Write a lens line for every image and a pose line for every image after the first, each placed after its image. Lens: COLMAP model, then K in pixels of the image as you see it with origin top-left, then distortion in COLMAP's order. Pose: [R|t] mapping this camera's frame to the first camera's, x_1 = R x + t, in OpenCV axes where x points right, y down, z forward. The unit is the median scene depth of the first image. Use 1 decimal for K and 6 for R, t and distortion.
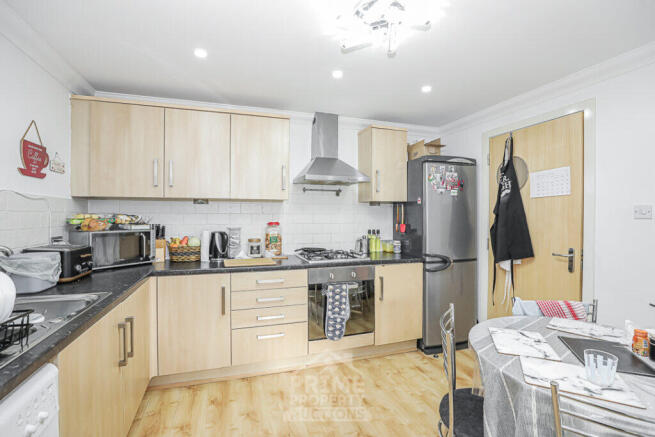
lens RADIAL K [[311.9, 0, 324.0], [0, 311.9, 217.1], [0, 0, 1]] dist [-0.003243, 0.000261]
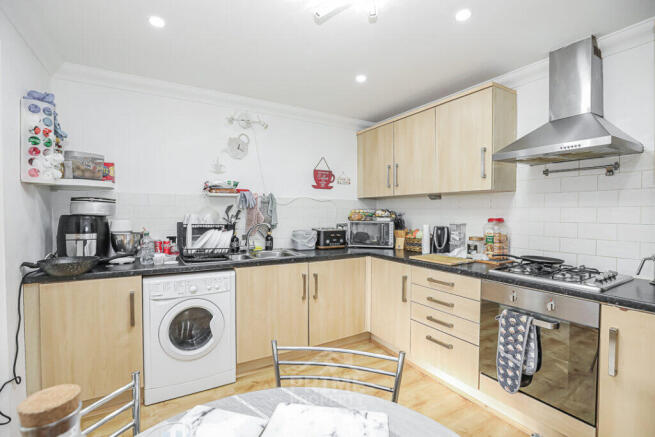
lens RADIAL K [[311.9, 0, 325.7], [0, 311.9, 218.9], [0, 0, 1]] dist [-0.003243, 0.000261]
pose [[0.221872, 0.022164, -0.974824, 0.608526], [-0.005615, 0.999754, 0.021453, 0.003461], [0.975060, 0.000714, 0.221942, 0.457474]]
